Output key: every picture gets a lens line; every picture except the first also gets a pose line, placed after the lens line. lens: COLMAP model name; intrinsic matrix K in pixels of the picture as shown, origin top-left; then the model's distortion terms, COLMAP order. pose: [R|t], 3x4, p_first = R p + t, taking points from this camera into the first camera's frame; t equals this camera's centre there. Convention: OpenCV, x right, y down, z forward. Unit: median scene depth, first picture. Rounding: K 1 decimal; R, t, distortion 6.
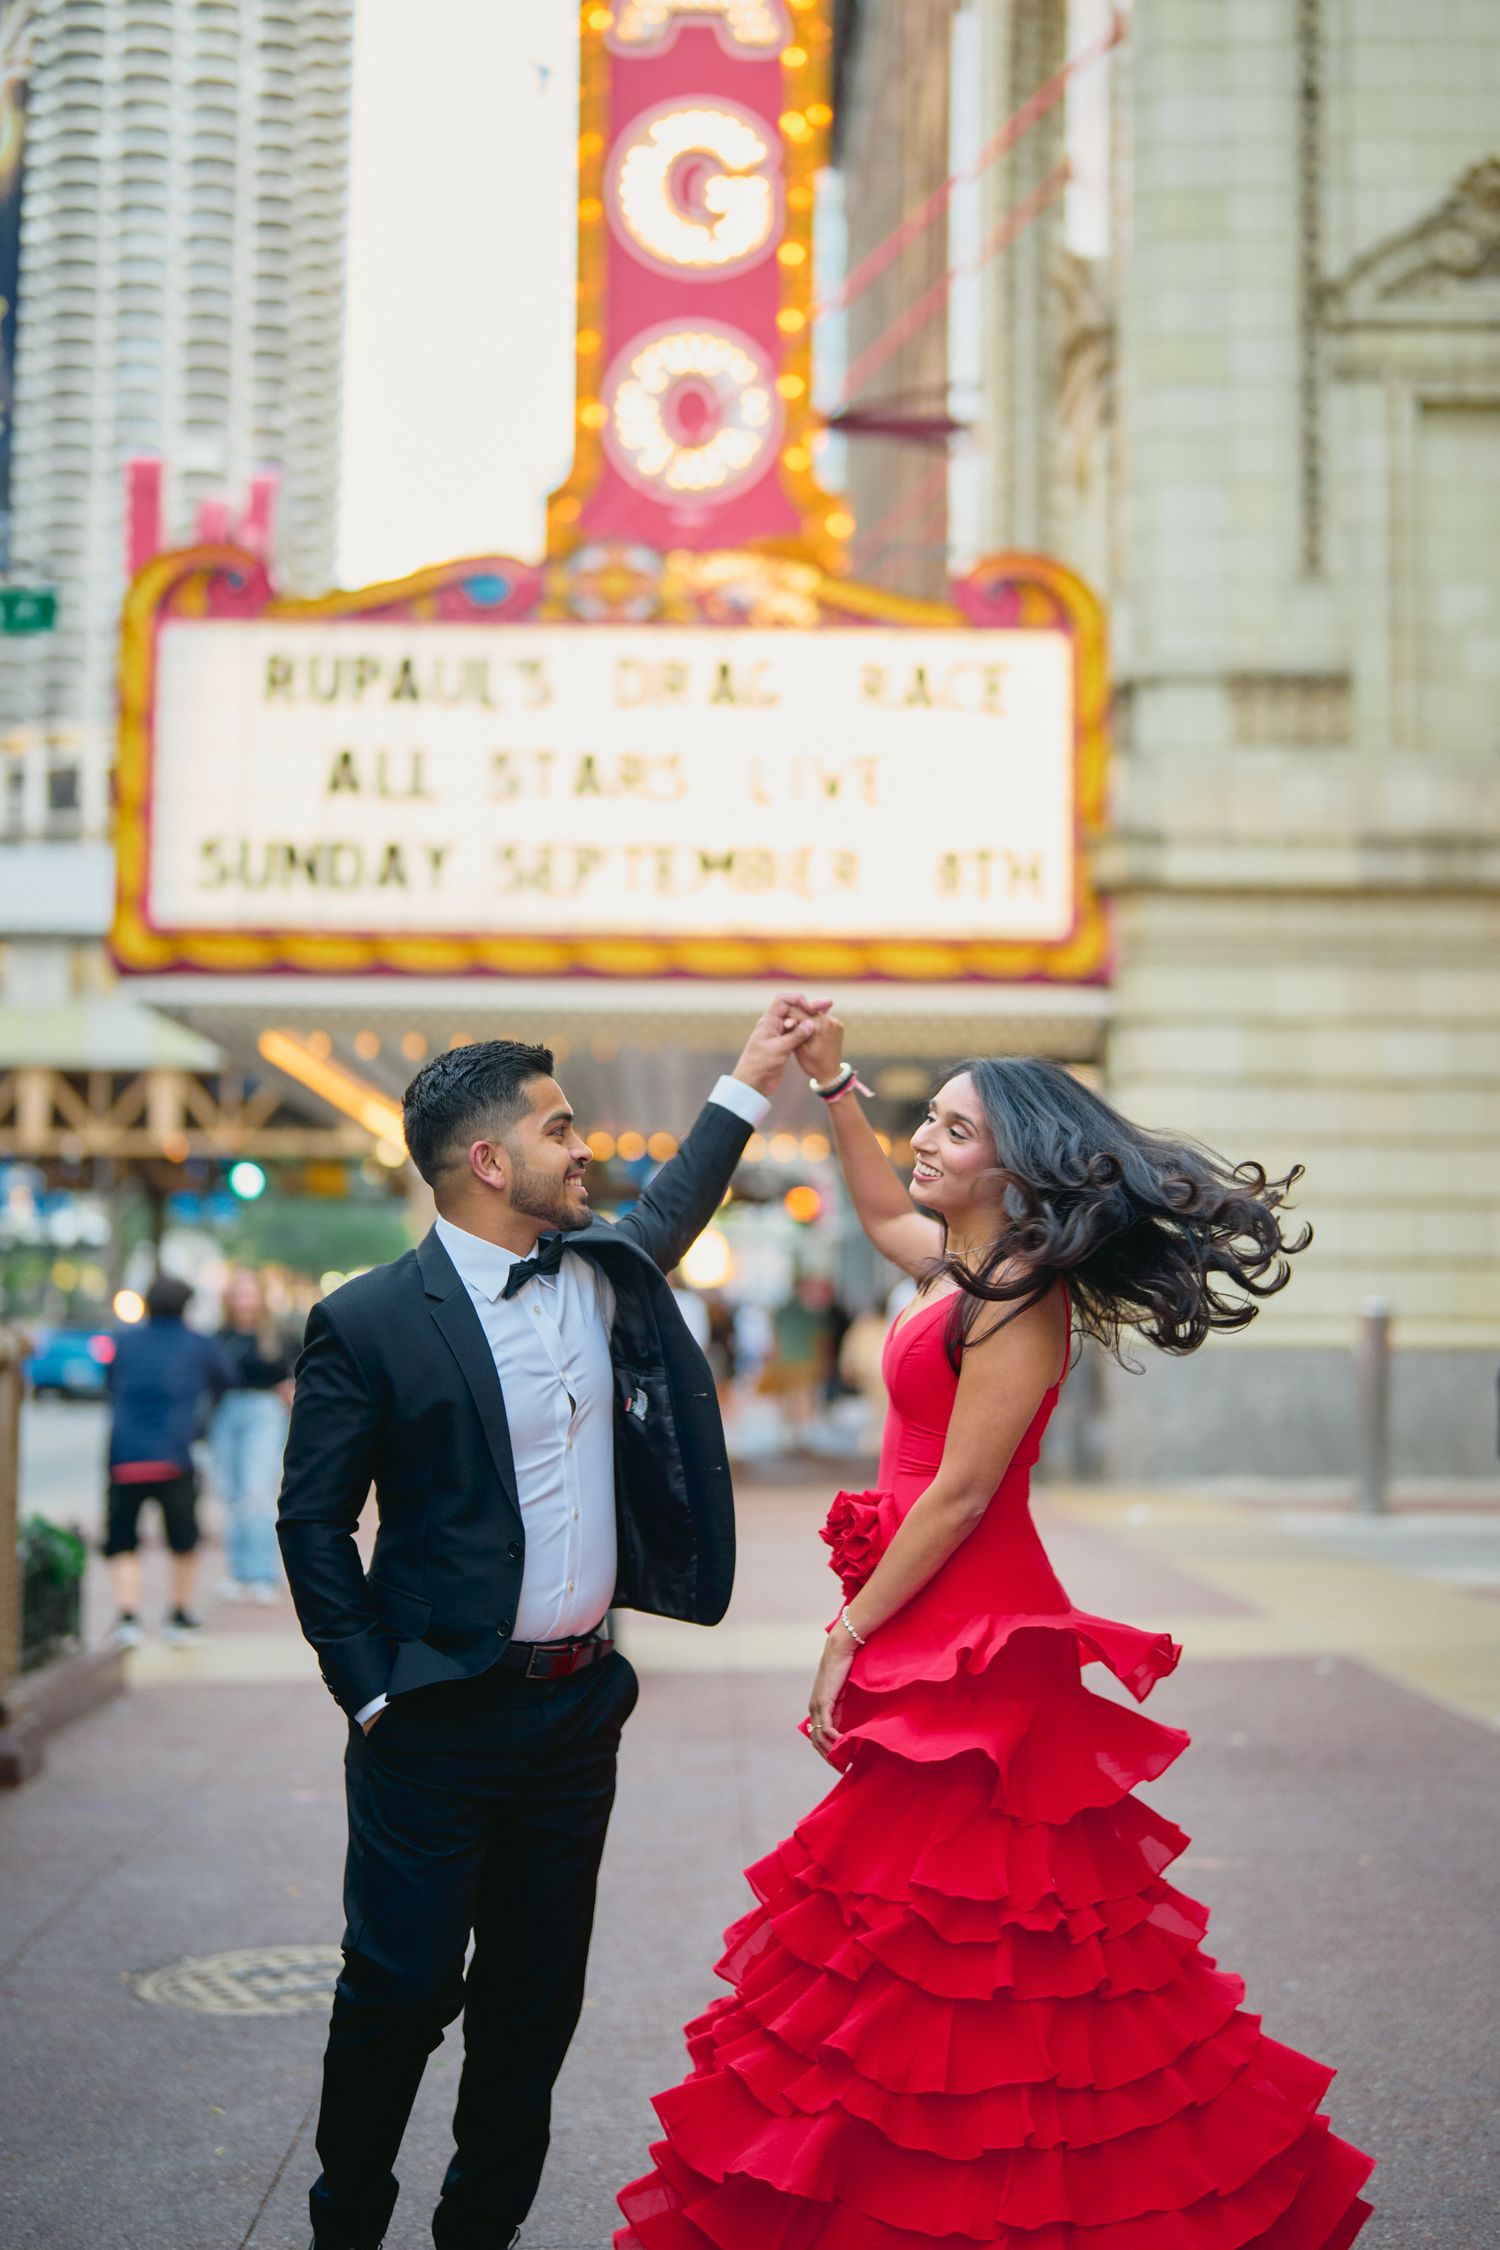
lens RADIAL K [[3676.1, 0, 754.6], [0, 3676.1, 928.7], [0, 0, 1]] dist [0.004983, 0.102511]
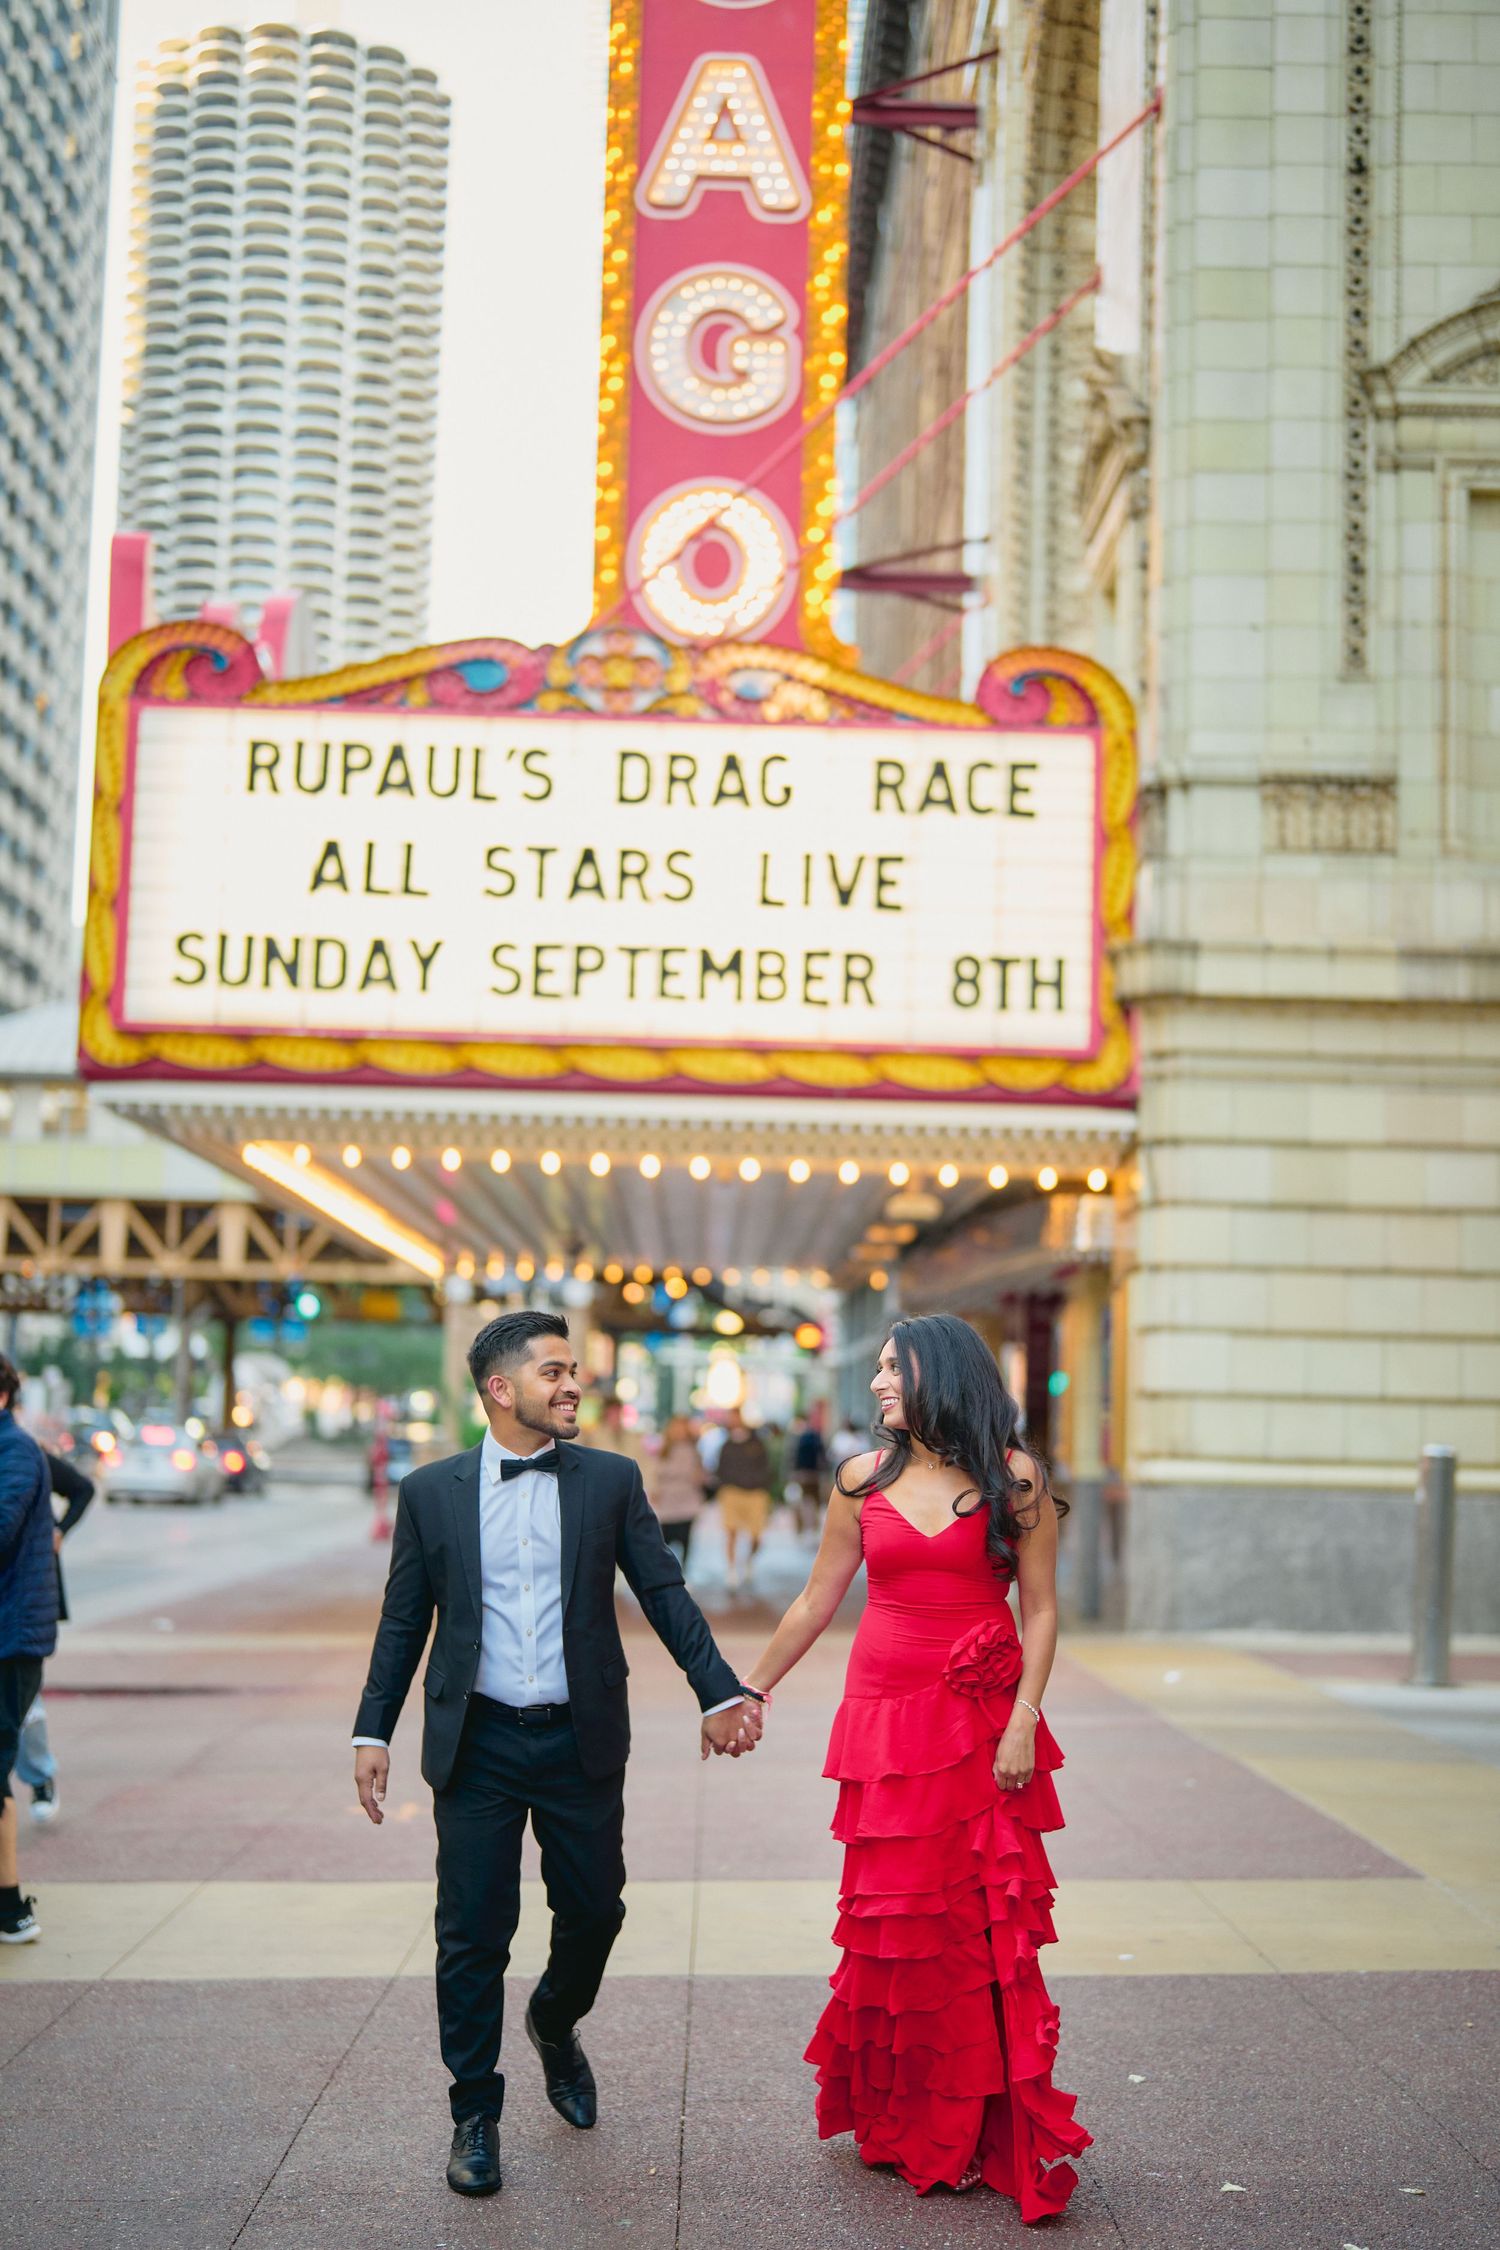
lens RADIAL K [[3110.1, 0, 754.4], [0, 3110.1, 1098.2], [0, 0, 1]] dist [0.003734, 0.045448]
pose [[0.999868, 0.015236, -0.005660, 0.003234], [-0.015244, 0.999883, -0.001375, 0.016568], [0.005639, 0.001461, 0.999983, 0.196971]]
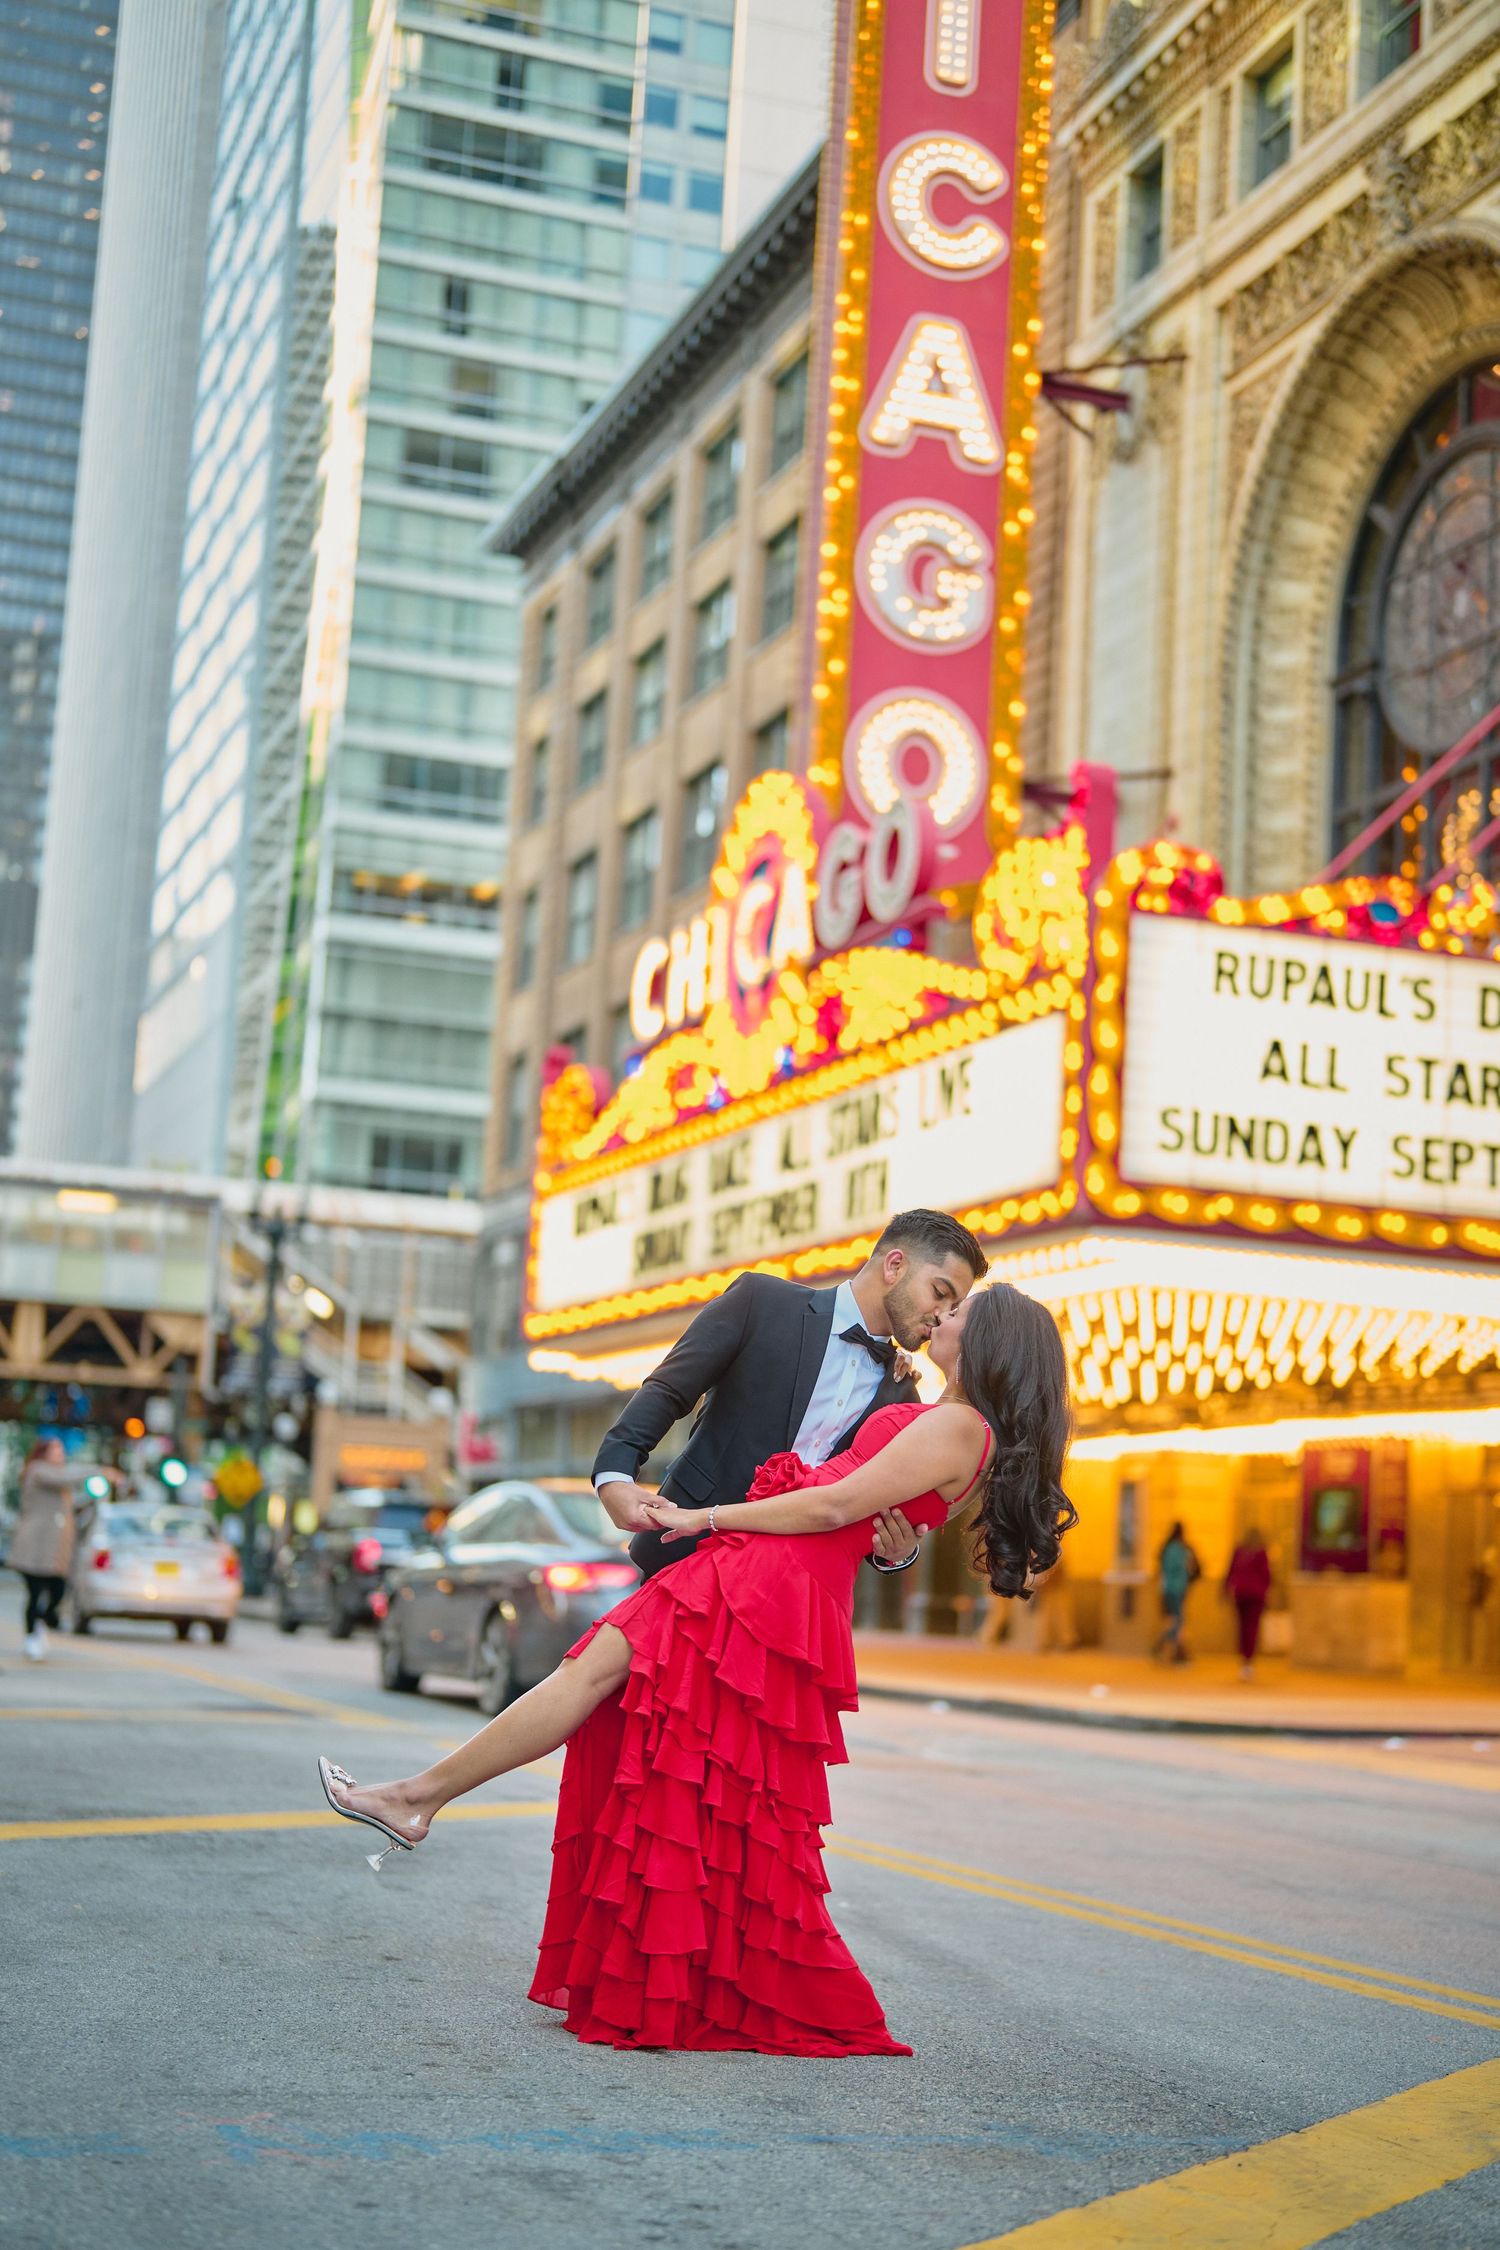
lens RADIAL K [[3092.5, 0, 737.0], [0, 3092.5, 1126.2], [0, 0, 1]] dist [-0.006524, -0.037170]
pose [[0.951134, 0.088896, 0.295705, -0.546318], [-0.079178, 0.995858, -0.044703, 0.033571], [-0.298454, 0.019105, 0.954233, 0.132946]]
